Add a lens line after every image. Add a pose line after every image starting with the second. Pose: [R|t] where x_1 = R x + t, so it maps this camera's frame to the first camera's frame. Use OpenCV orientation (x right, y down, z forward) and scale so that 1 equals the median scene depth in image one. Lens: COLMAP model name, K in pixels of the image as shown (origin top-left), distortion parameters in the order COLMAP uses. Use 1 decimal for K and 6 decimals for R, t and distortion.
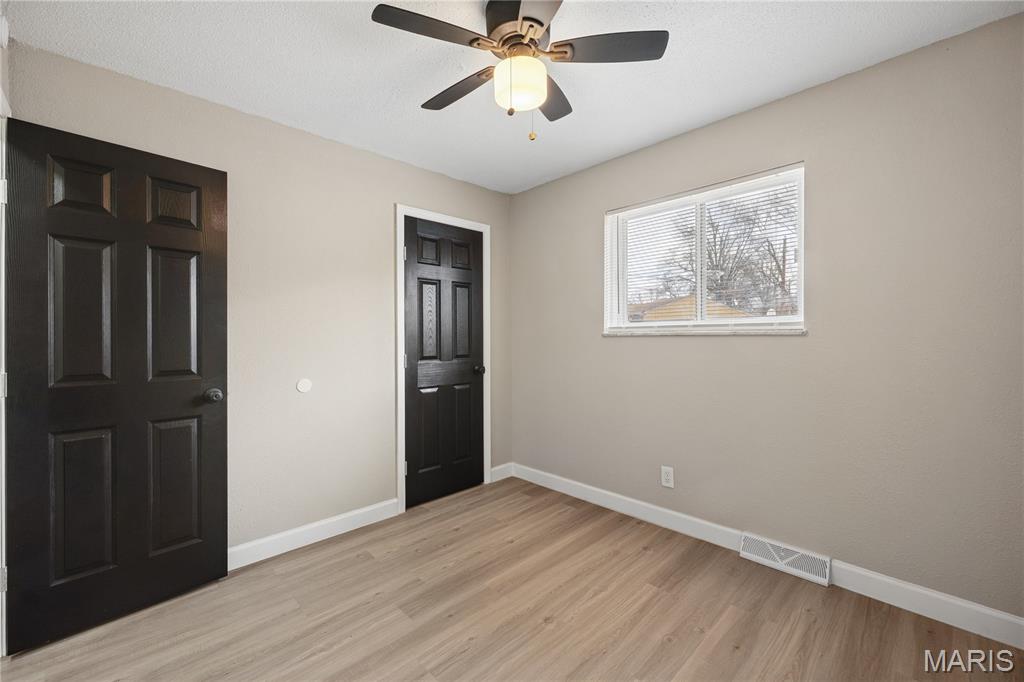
lens RADIAL K [[417.5, 0, 513.0], [0, 417.5, 337.1], [0, 0, 1]] dist [0.001660, 0.000127]
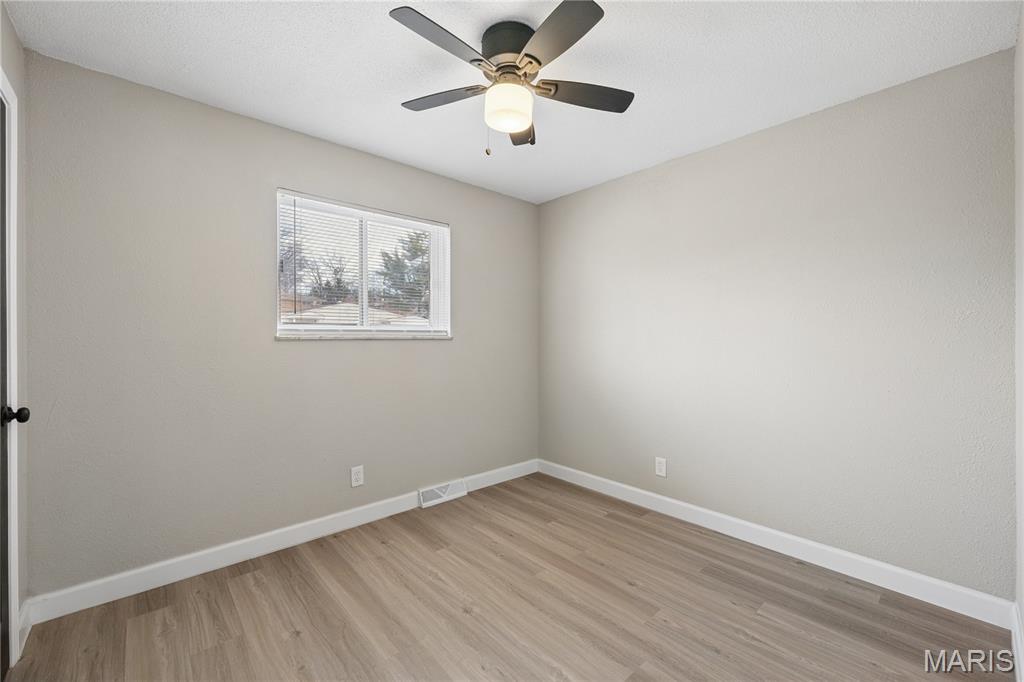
lens RADIAL K [[417.4, 0, 515.4], [0, 417.4, 341.5], [0, 0, 1]] dist [0.001229, 0.000029]
pose [[0.029703, 0.003622, 0.999552, -0.718633], [0.005159, 0.999980, -0.003777, 0.008314], [-0.999545, 0.005269, 0.029684, 0.636761]]
